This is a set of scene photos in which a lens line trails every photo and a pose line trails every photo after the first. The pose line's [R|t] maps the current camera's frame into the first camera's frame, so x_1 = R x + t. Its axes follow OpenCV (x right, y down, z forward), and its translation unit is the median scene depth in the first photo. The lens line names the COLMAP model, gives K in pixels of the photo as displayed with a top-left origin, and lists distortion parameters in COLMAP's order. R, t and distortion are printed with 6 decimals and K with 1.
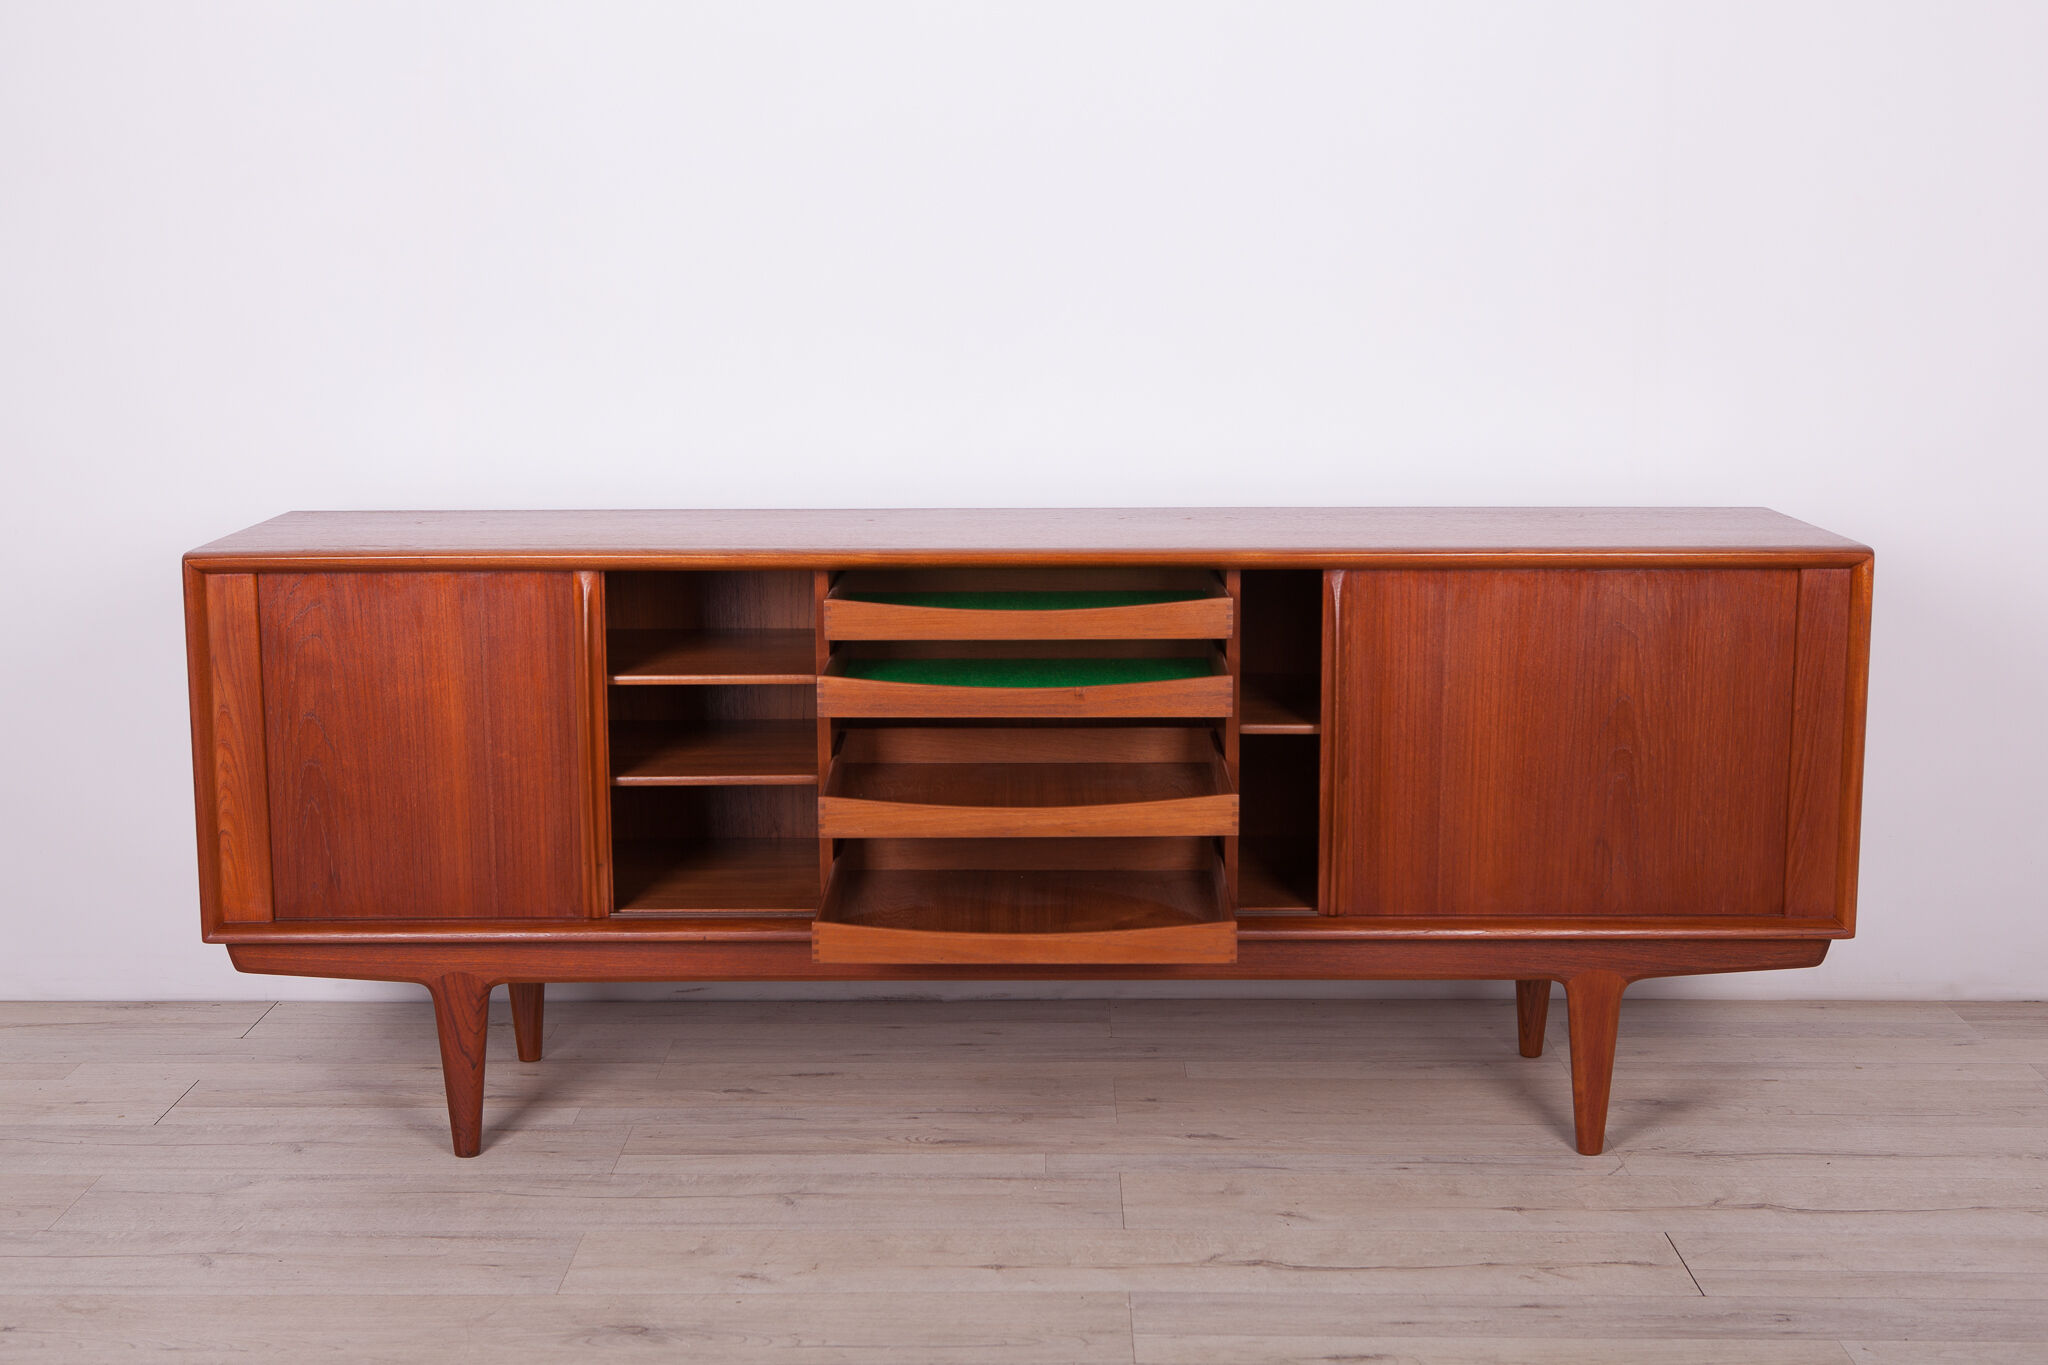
lens RADIAL K [[2682.1, 0, 1024.0], [0, 2682.1, 682.5], [0, 0, 1]] dist [-0.000497, 0.019156]
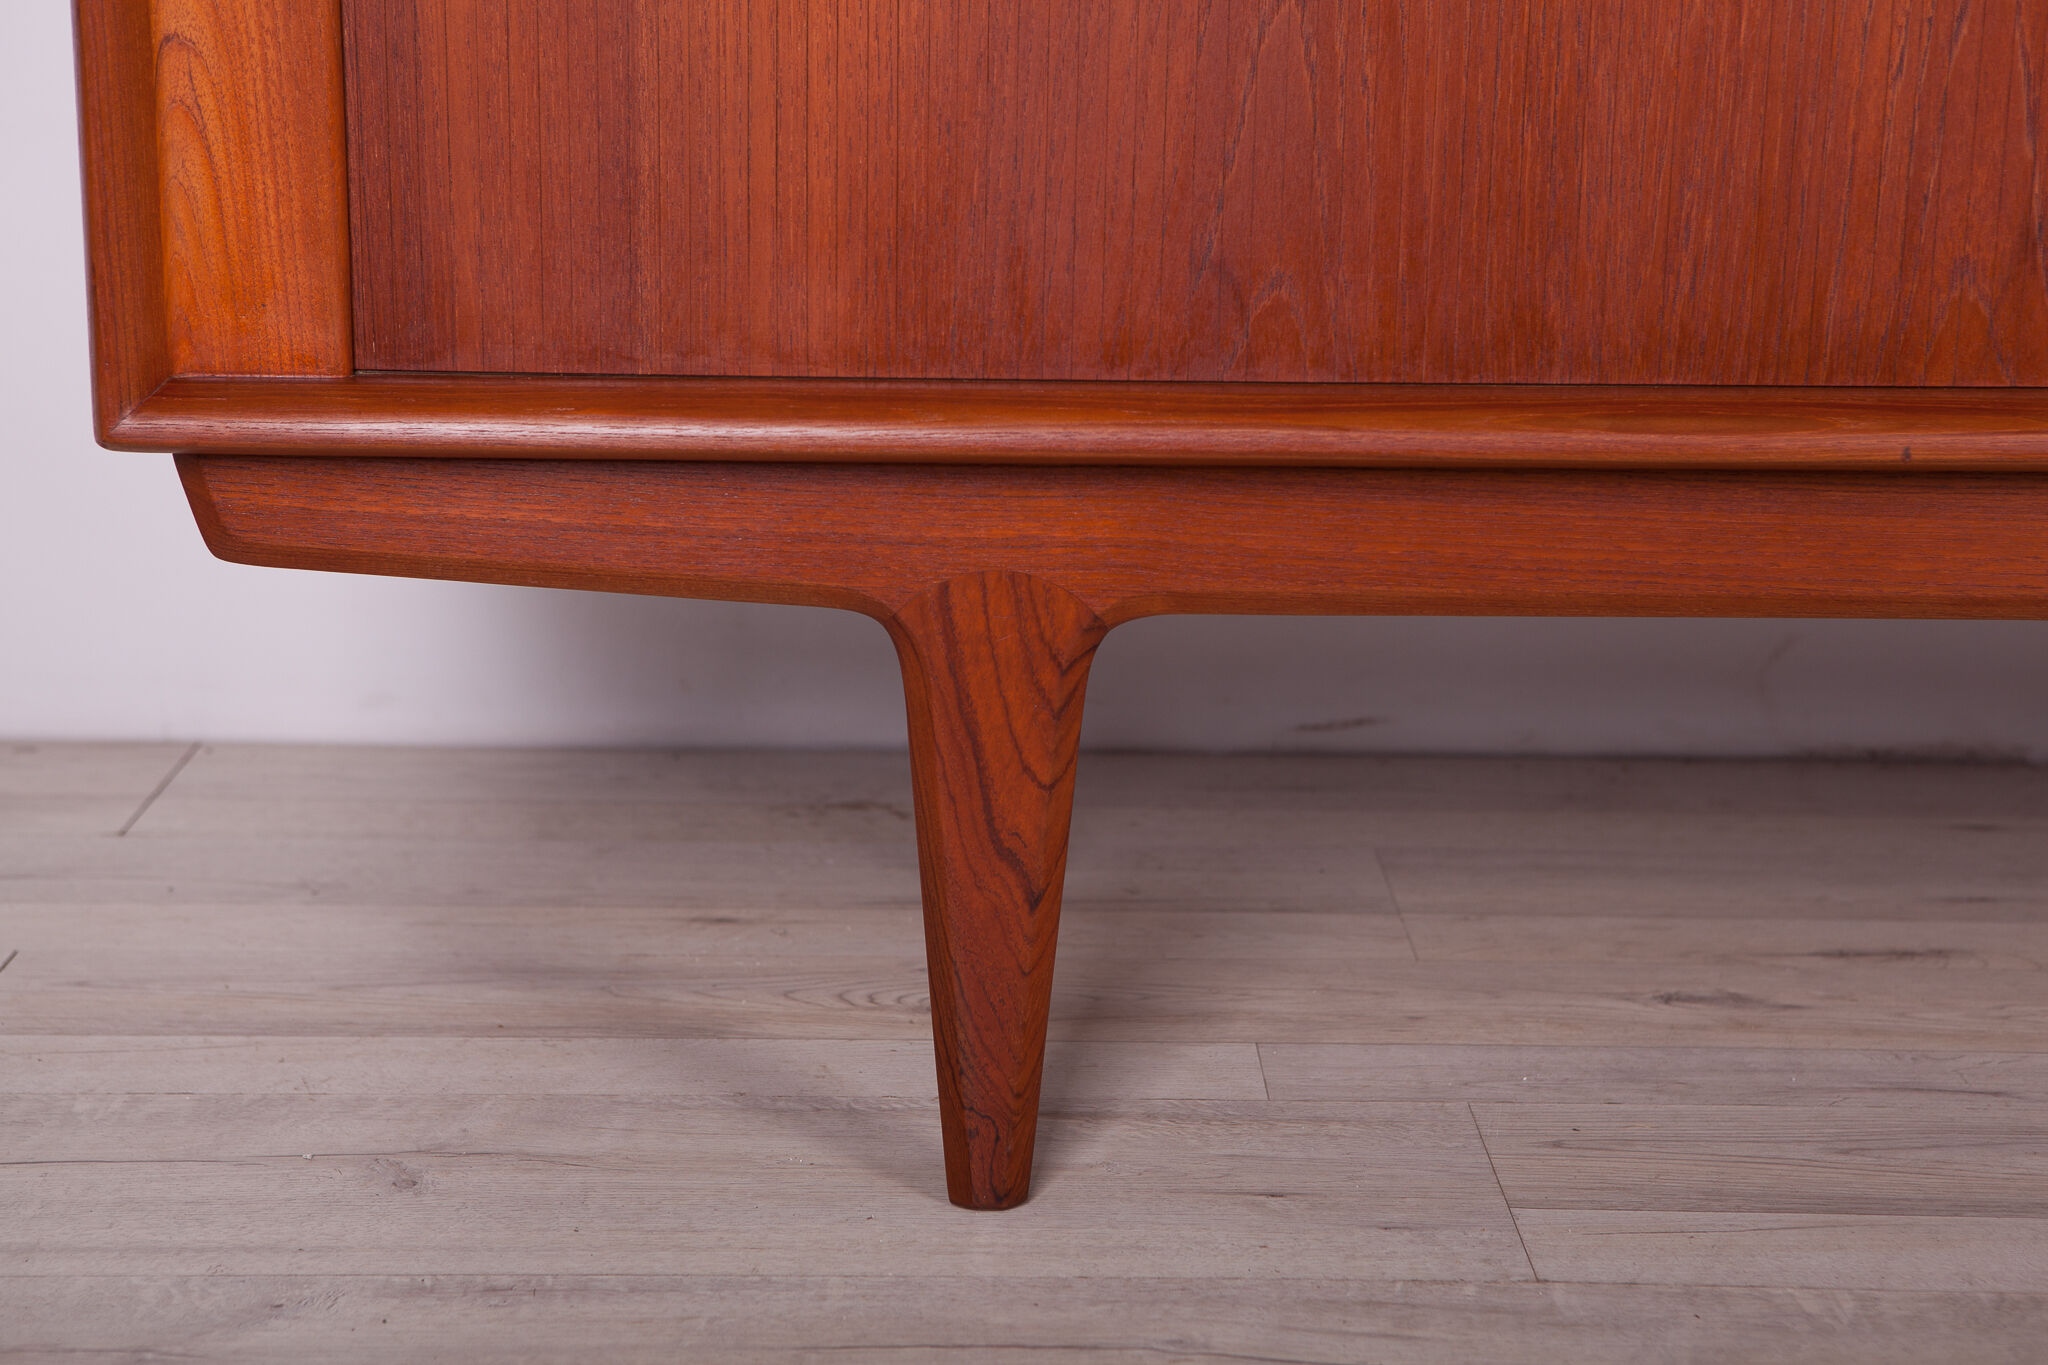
lens RADIAL K [[3655.8, 0, 1024.0], [0, 3655.8, 682.5], [0, 0, 1]] dist [0.164575, 0.006133]
pose [[0.999654, 0.012430, 0.023190, -0.219049], [-0.013835, 0.998015, 0.061444, 0.096512], [-0.022380, -0.061743, 0.997841, 0.615154]]
